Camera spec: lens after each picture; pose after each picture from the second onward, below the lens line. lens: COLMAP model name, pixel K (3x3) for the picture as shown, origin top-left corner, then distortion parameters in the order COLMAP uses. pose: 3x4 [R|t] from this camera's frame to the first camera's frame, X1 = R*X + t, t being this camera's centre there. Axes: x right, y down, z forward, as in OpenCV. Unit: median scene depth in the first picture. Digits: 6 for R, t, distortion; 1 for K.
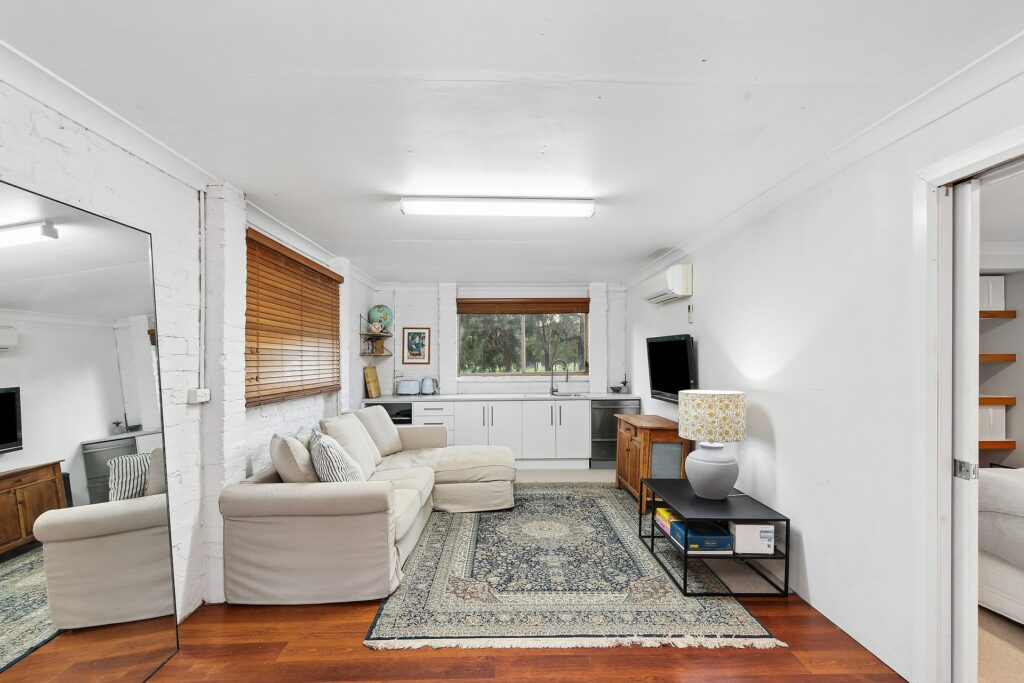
lens RADIAL K [[480.9, 0, 512.0], [0, 480.9, 341.5], [0, 0, 1]] dist [0.003035, 0.000279]
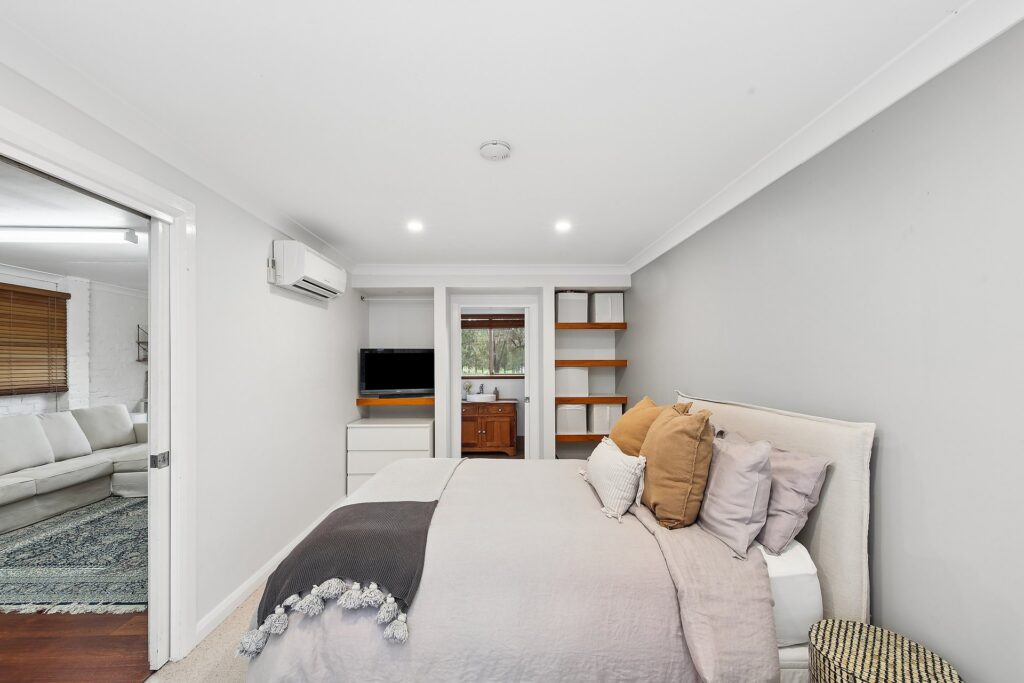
lens RADIAL K [[414.8, 0, 514.1], [0, 414.8, 347.1], [0, 0, 1]] dist [0.000800, 0.000063]
pose [[0.999957, -0.000538, 0.009208, 1.037301], [0.000602, 0.999975, -0.006980, 0.002821], [-0.009204, 0.006986, 0.999933, -0.007555]]
